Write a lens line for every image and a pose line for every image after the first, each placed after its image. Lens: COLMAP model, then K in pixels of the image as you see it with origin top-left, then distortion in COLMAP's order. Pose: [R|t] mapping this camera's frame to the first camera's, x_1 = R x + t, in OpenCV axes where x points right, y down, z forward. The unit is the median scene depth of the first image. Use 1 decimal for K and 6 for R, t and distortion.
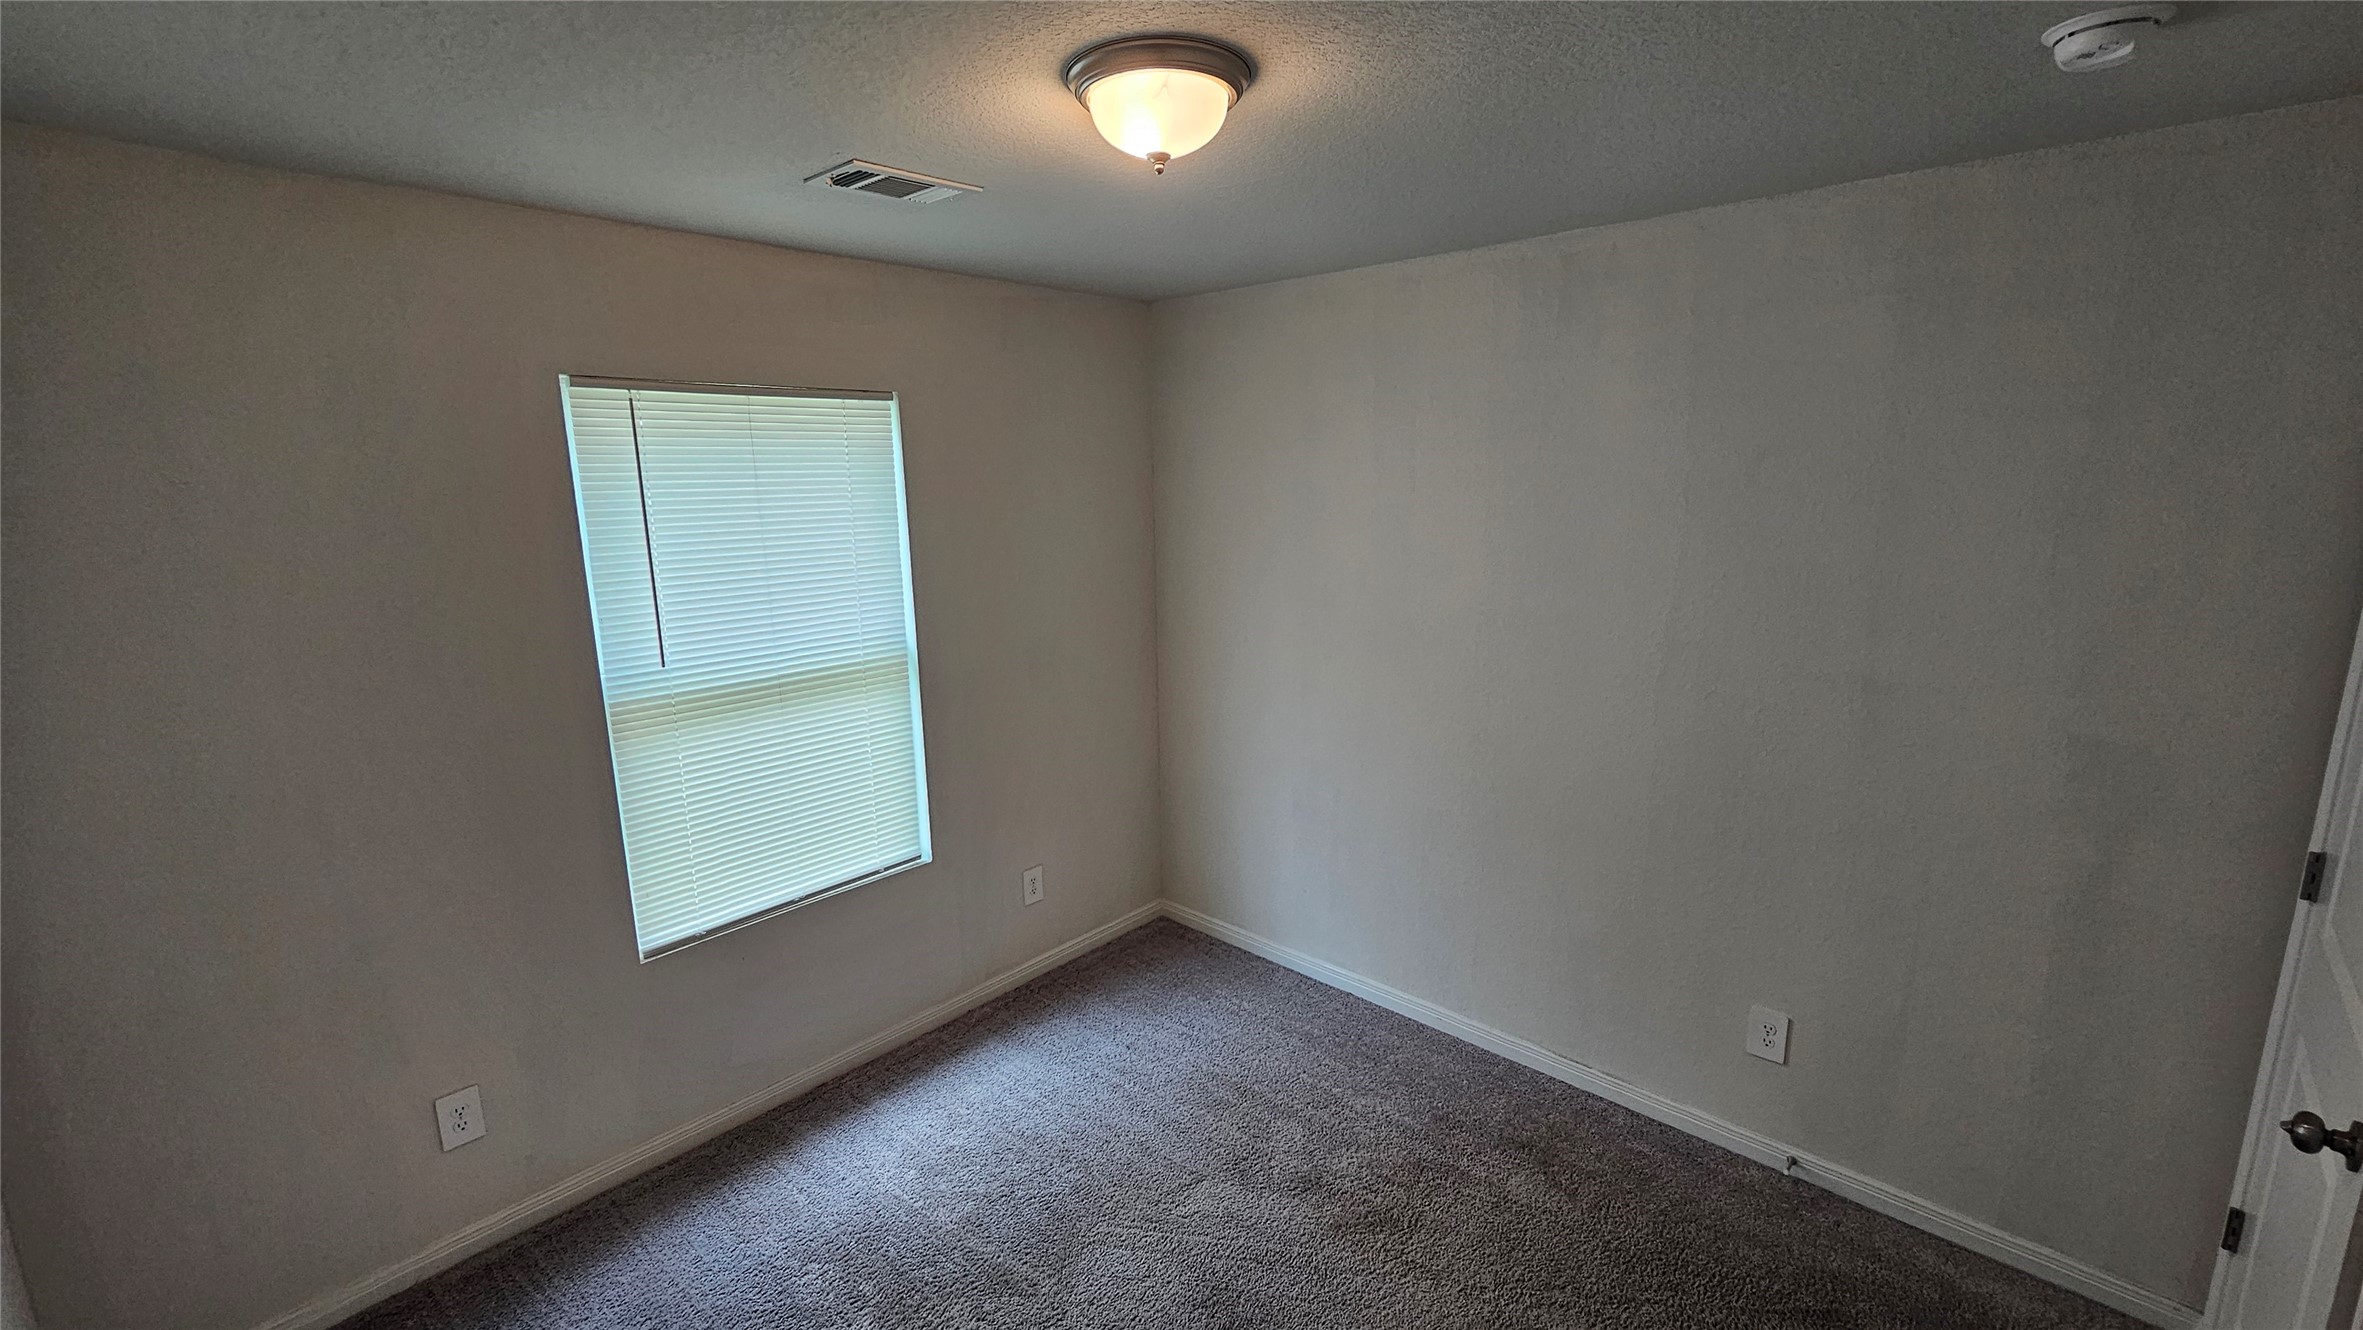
lens RADIAL K [[977.5, 0, 1179.9], [0, 977.5, 656.1], [0, 0, 1]] dist [-0.001916, 0.000413]
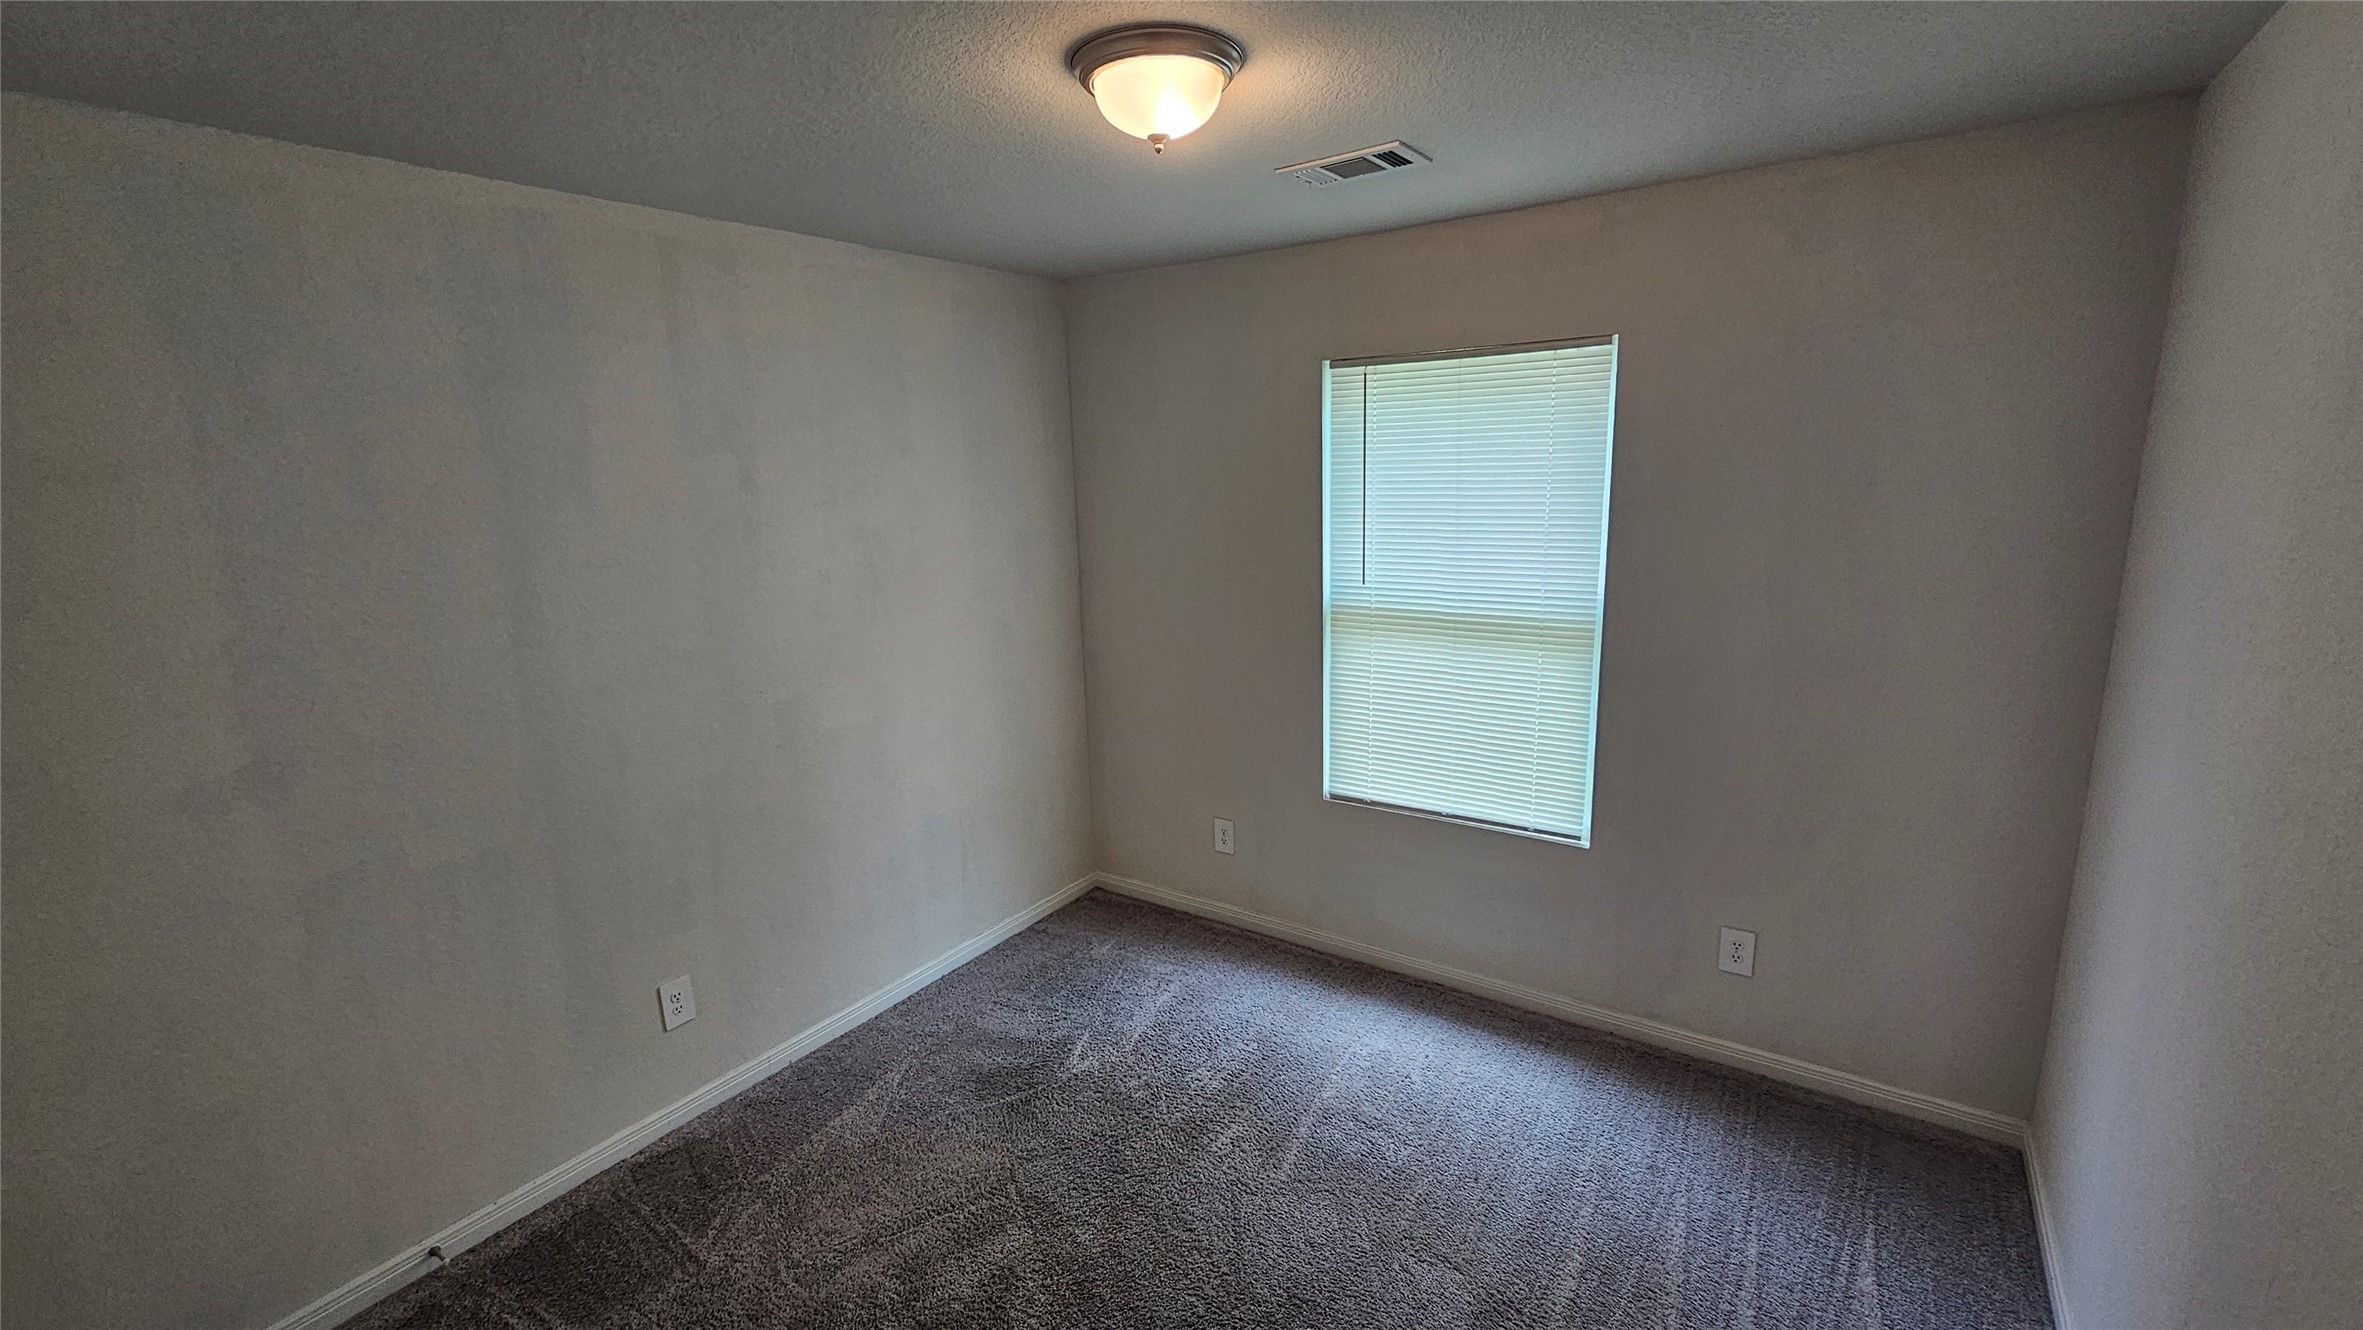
lens RADIAL K [[977.5, 0, 1193.8], [0, 977.5, 653.4], [0, 0, 1]] dist [-0.001916, 0.000413]
pose [[0.147481, 0.206422, -0.967285, 0.632714], [-0.158613, 0.970257, 0.182873, -0.091142], [0.976264, 0.126453, 0.175836, 0.520839]]
